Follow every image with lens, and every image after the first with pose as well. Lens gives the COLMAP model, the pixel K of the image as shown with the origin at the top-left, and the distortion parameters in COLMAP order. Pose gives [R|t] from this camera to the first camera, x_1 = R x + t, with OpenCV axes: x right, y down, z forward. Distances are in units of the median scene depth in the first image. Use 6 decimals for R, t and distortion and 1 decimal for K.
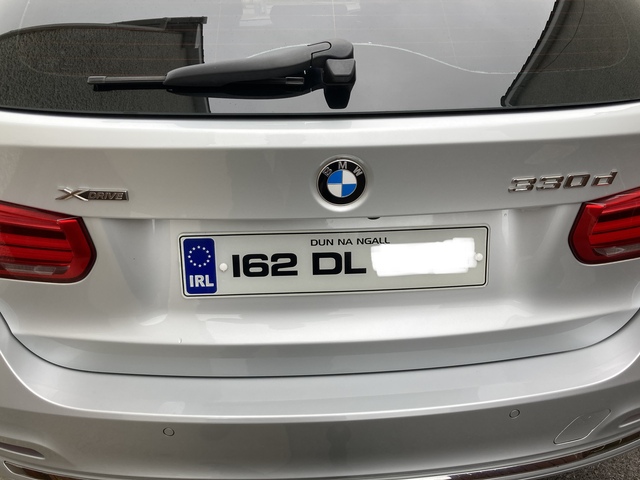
lens RADIAL K [[508.6, 0, 320.0], [0, 508.6, 240.0], [0, 0, 1]] dist [0.004542, -0.003049]
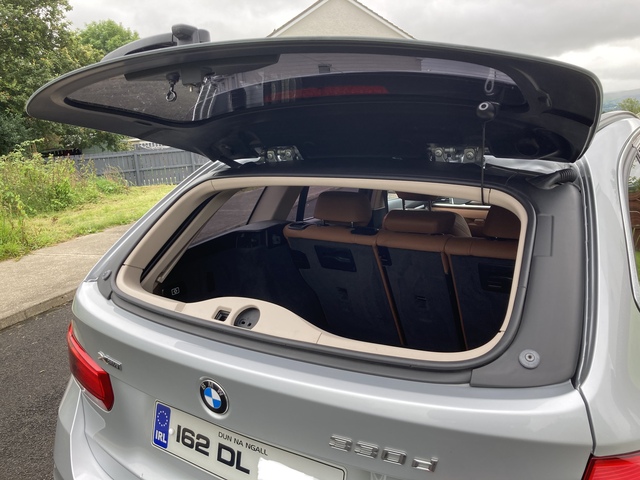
lens RADIAL K [[508.6, 0, 320.0], [0, 508.6, 240.0], [0, 0, 1]] dist [0.004542, -0.003049]
pose [[0.798595, 0.094530, -0.594399, 0.891793], [-0.226073, 0.962385, -0.150684, -0.325900], [0.557797, 0.254713, 0.789926, 0.009939]]
